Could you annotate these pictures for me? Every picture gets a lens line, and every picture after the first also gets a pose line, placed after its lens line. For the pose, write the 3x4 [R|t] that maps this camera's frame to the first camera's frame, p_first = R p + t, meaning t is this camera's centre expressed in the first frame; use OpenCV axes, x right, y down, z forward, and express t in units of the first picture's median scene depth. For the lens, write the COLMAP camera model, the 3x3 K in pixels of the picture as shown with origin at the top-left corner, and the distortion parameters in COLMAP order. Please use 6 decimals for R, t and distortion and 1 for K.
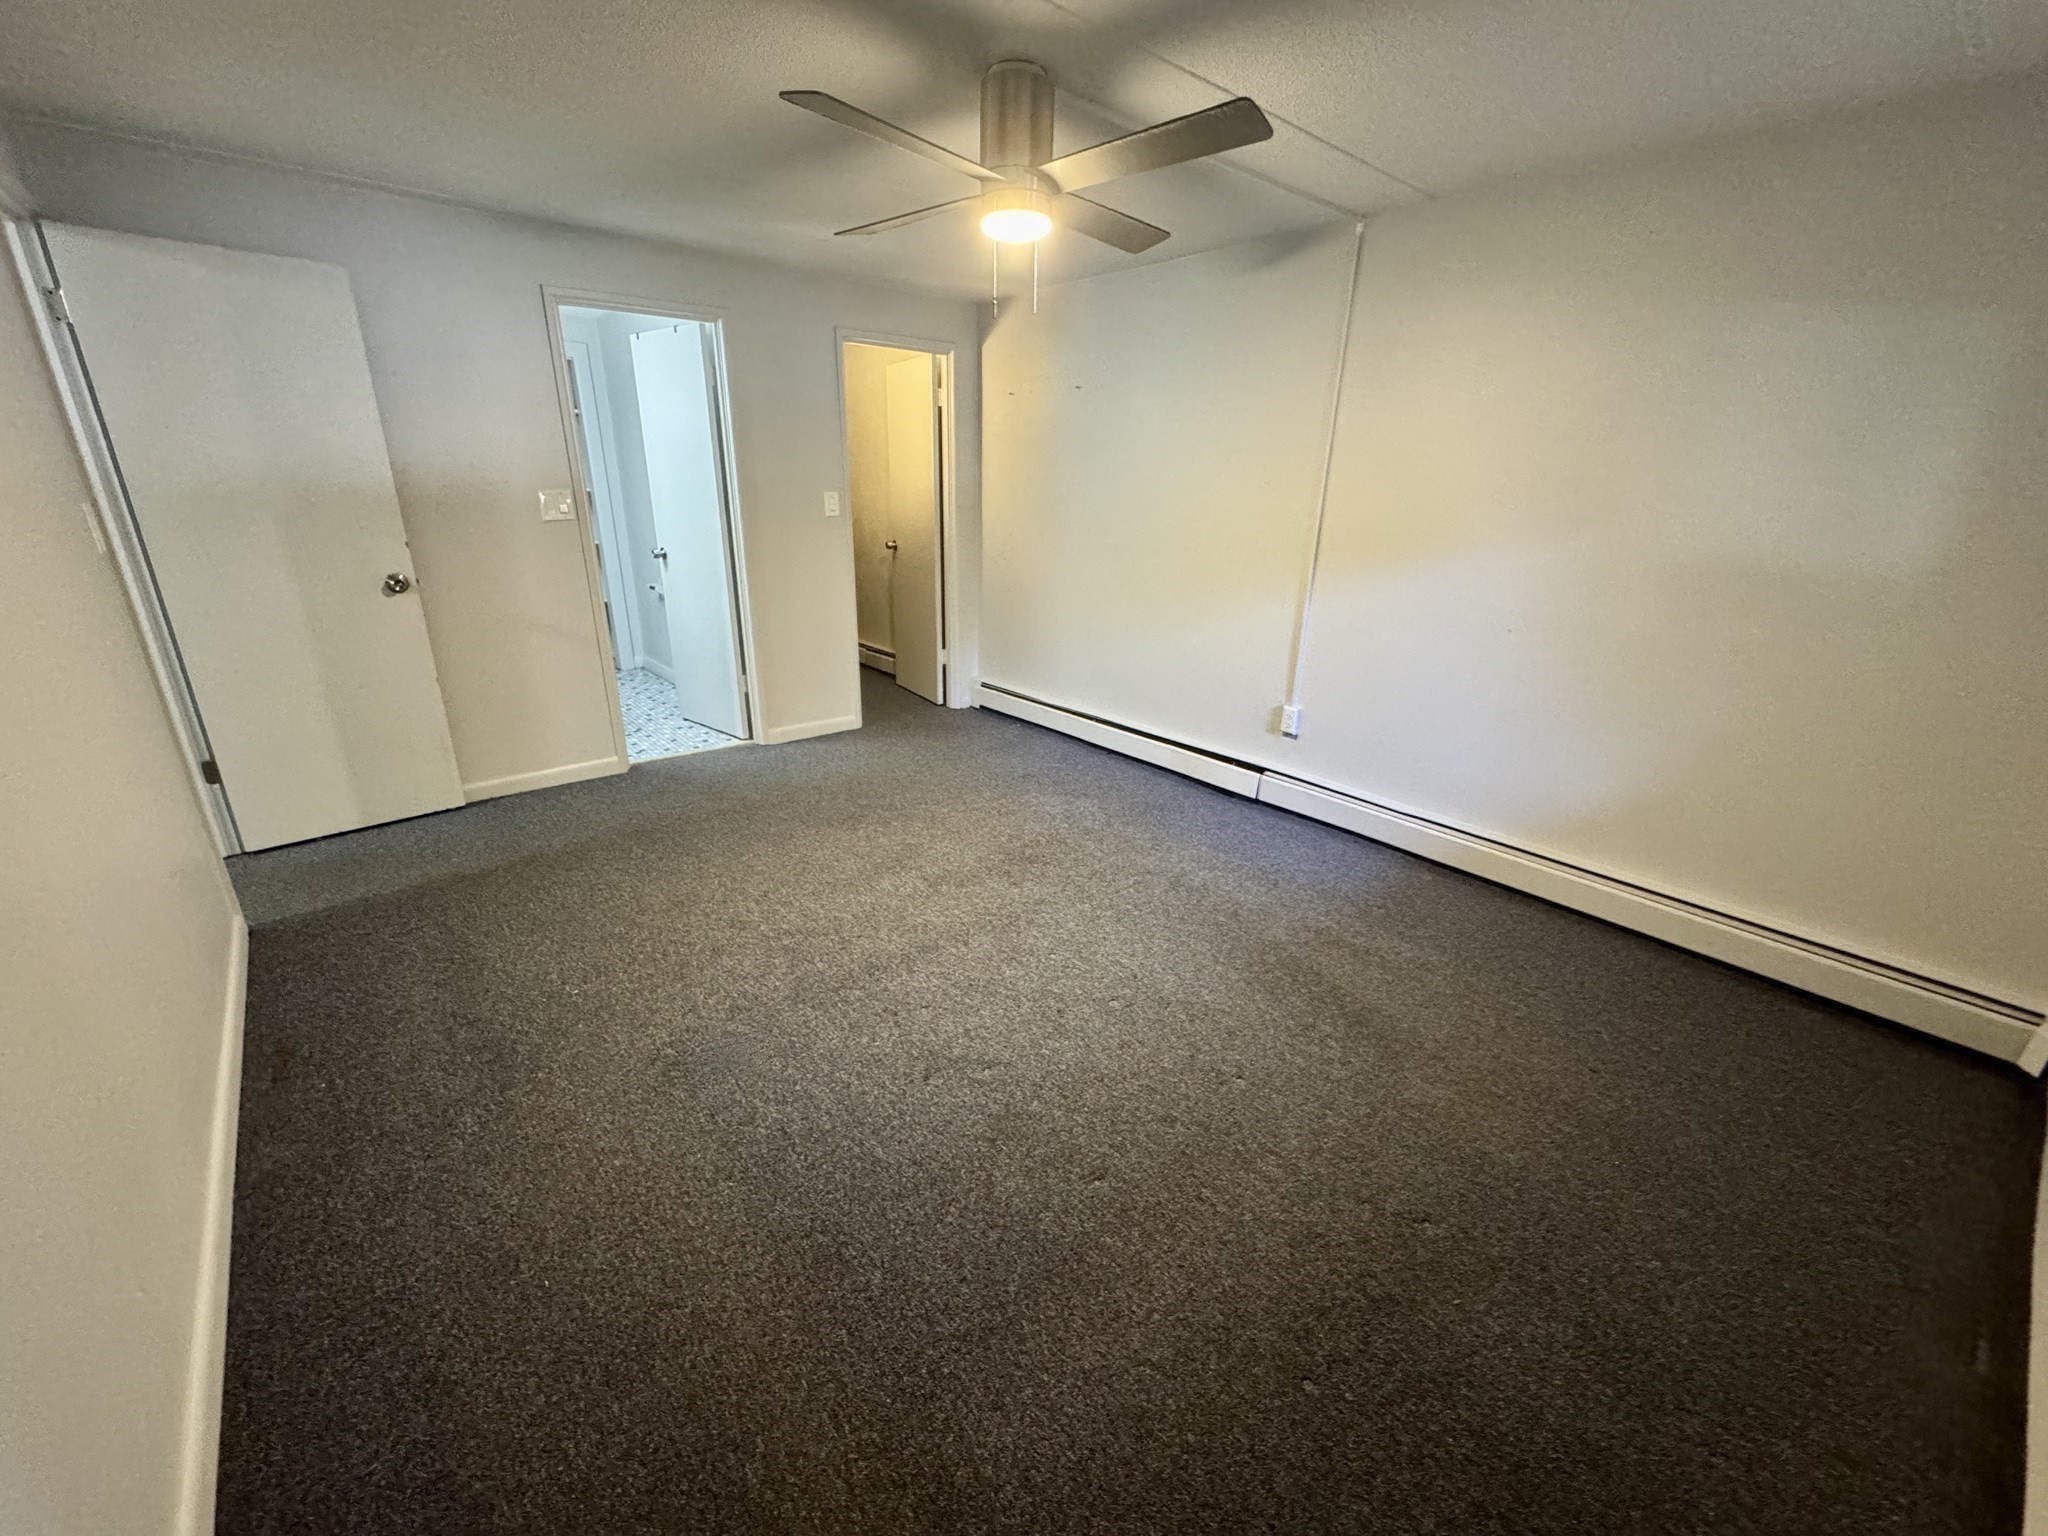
lens RADIAL K [[822.6, 0, 1024.0], [0, 822.6, 768.0], [0, 0, 1]] dist [-0.003274, 0.000040]
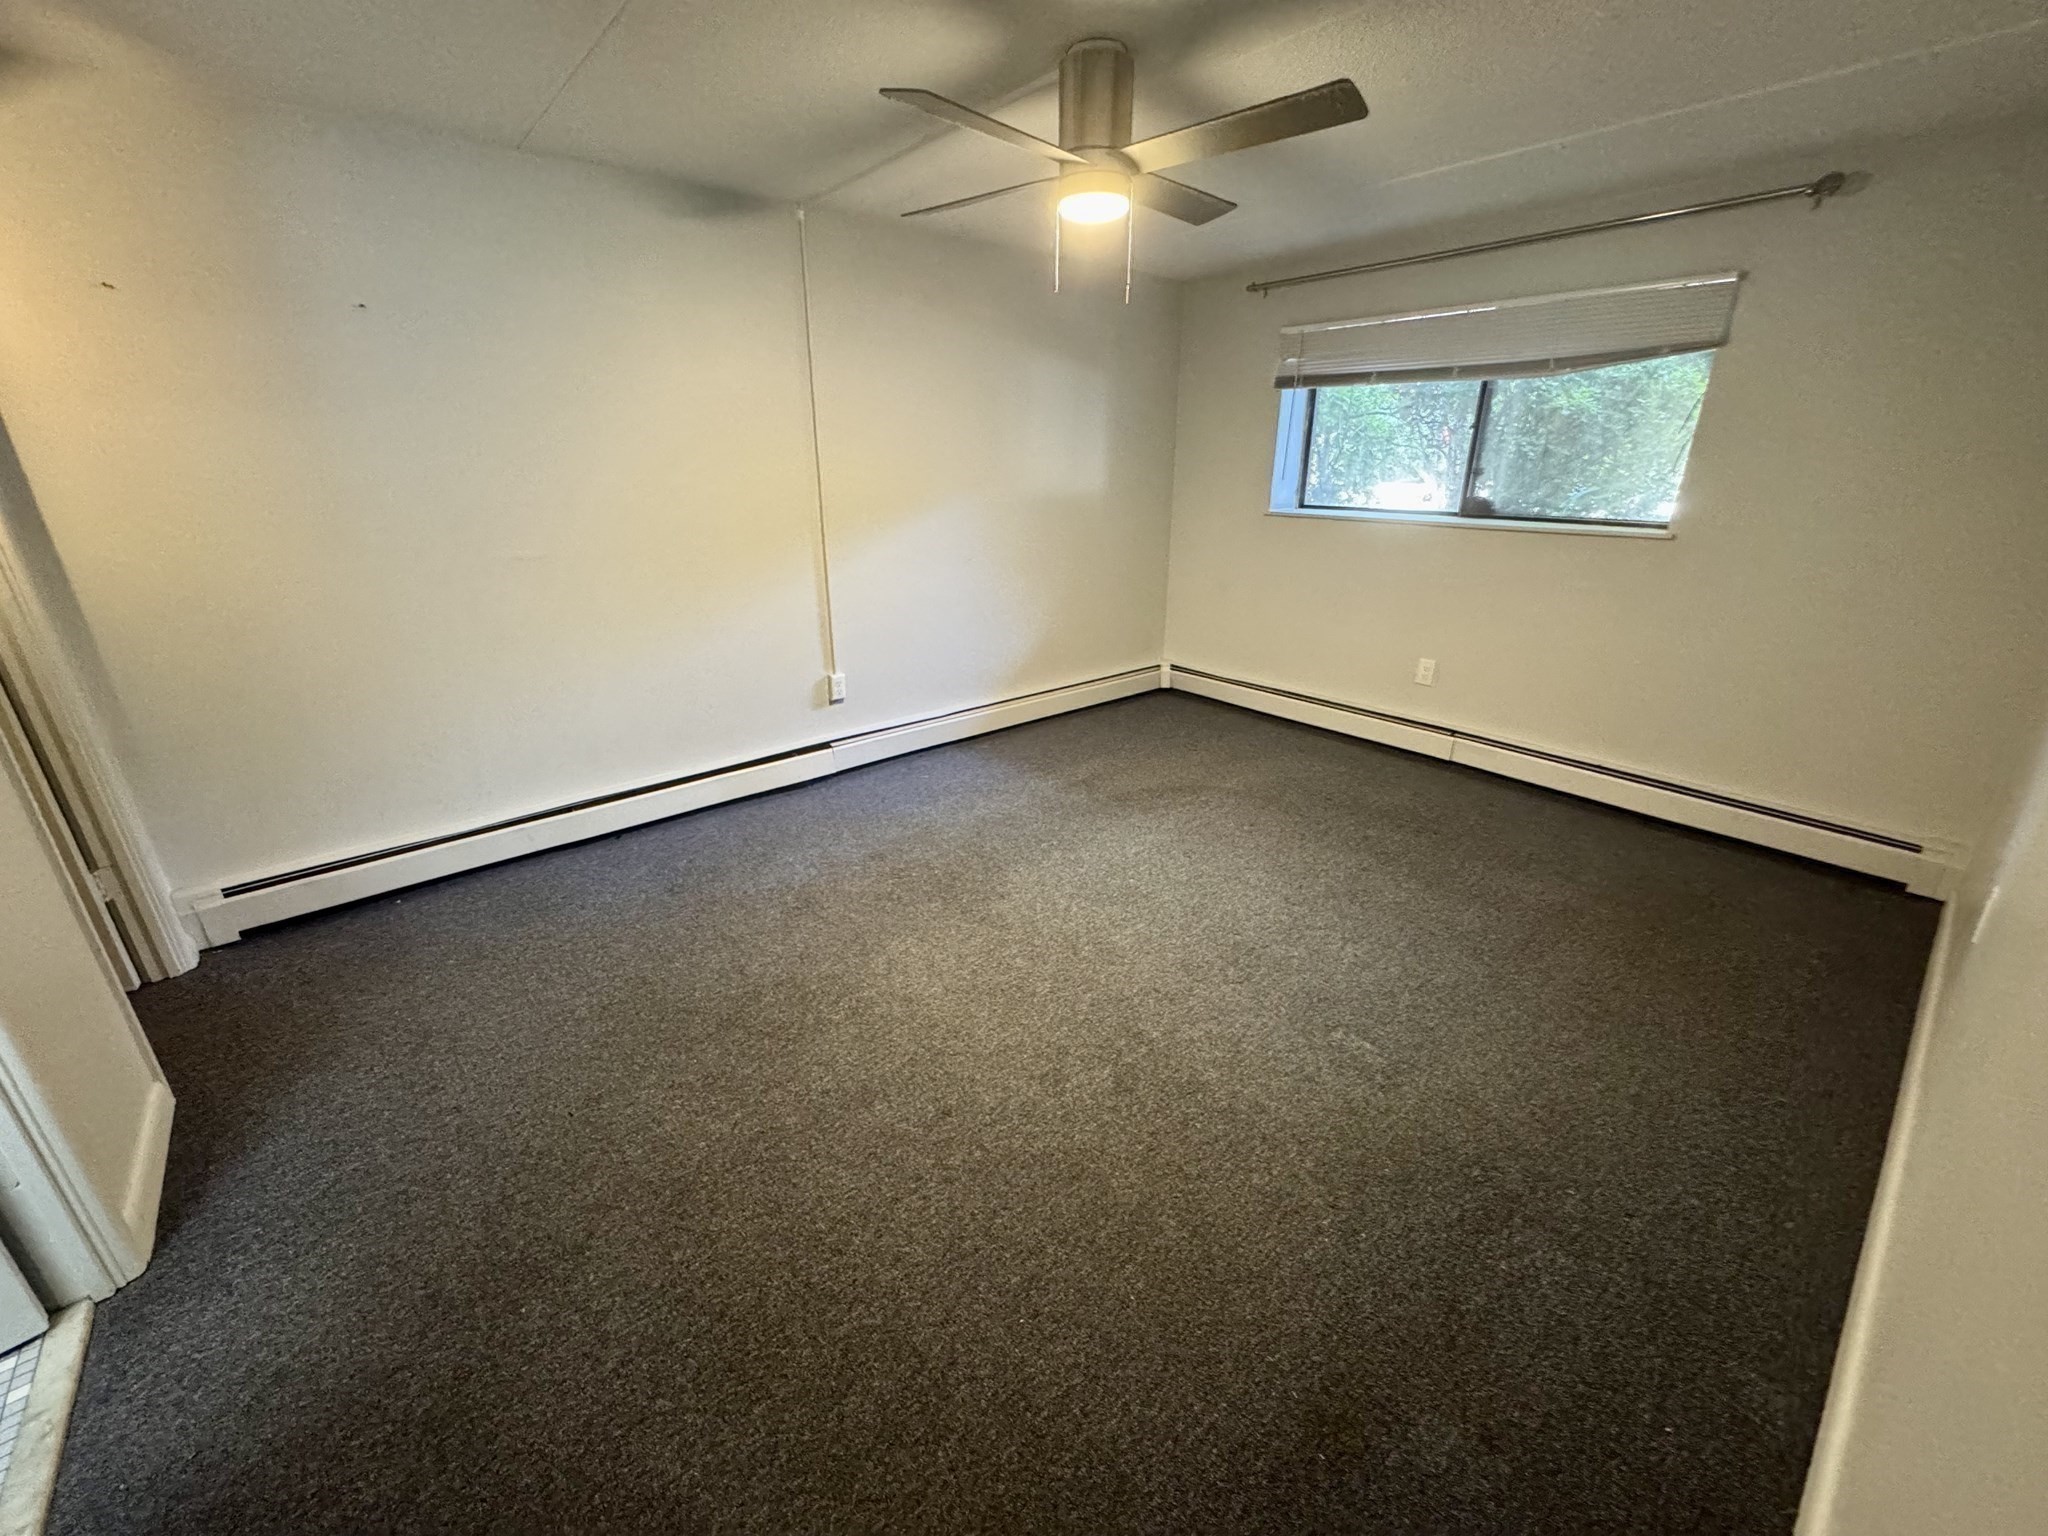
lens RADIAL K [[822.6, 0, 1024.0], [0, 822.6, 768.0], [0, 0, 1]] dist [-0.003274, 0.000040]
pose [[-0.009315, -0.377014, 0.926161, -0.712790], [0.332791, 0.872234, 0.358409, -0.273469], [-0.942955, 0.311557, 0.117342, 0.704713]]
